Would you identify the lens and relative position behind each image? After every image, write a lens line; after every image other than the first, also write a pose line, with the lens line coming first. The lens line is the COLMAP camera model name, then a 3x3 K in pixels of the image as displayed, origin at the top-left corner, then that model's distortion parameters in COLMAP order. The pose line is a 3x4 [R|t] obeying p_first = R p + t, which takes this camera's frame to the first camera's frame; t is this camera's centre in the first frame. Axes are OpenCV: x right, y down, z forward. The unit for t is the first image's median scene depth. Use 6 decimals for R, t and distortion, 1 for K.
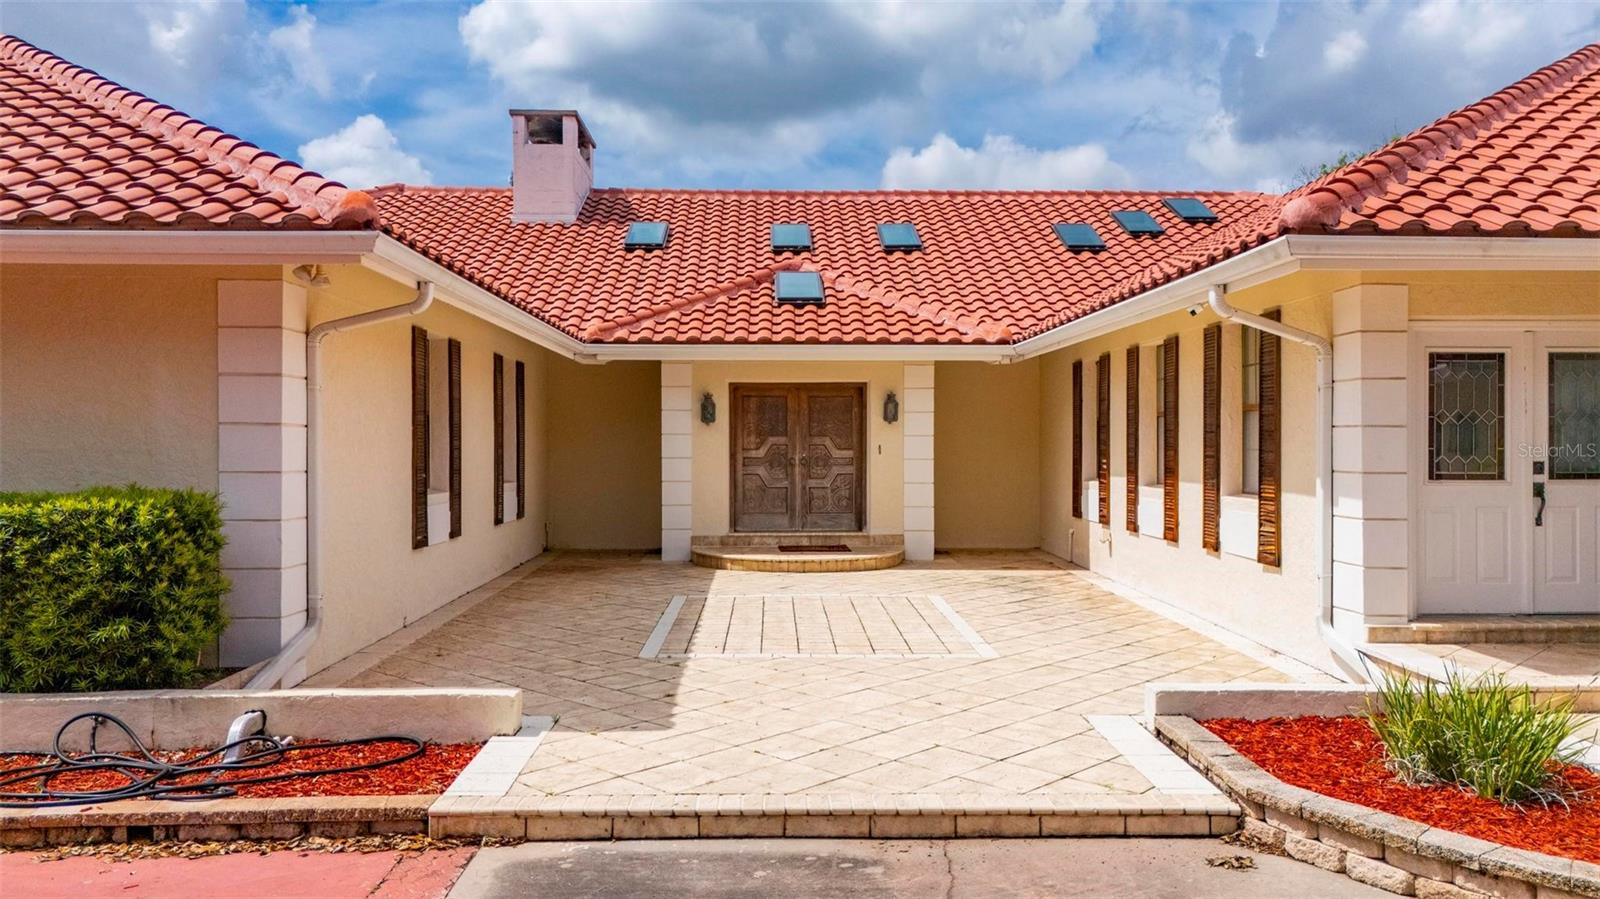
lens RADIAL K [[1174.2, 0, 791.1], [0, 1174.2, 445.8], [0, 0, 1]] dist [0.077238, -0.080832]
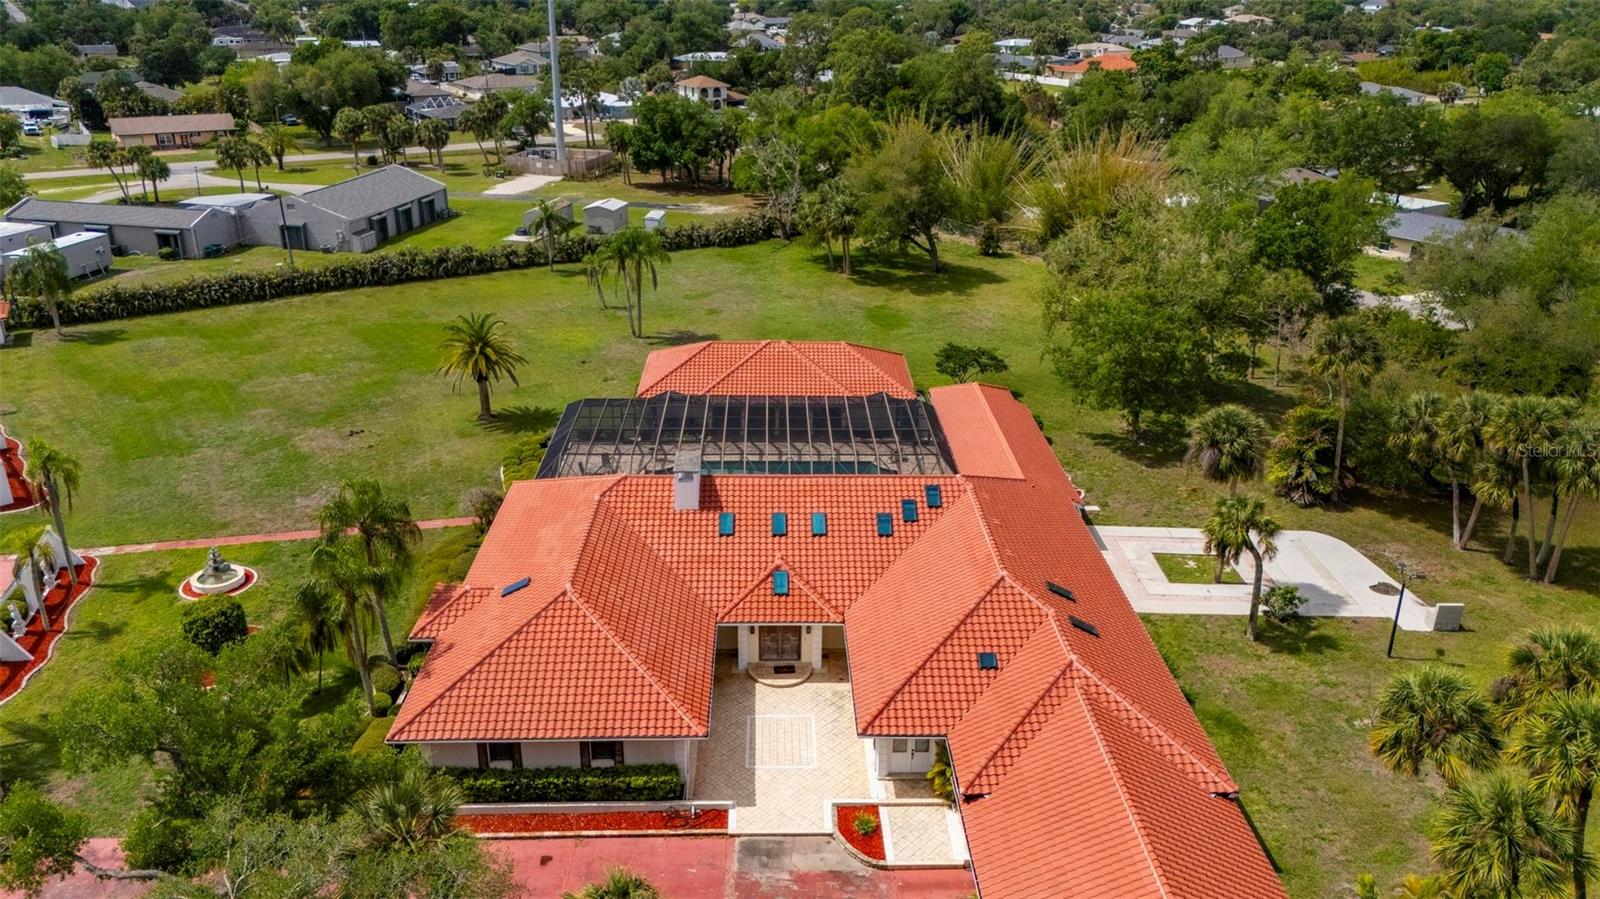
lens RADIAL K [[1174.2, 0, 791.1], [0, 1174.2, 445.8], [0, 0, 1]] dist [0.077238, -0.080832]
pose [[0.999906, 0.012348, 0.005931, 0.011075], [-0.013676, 0.924738, 0.380359, -1.785394], [-0.000788, -0.380404, 0.924820, -1.863206]]
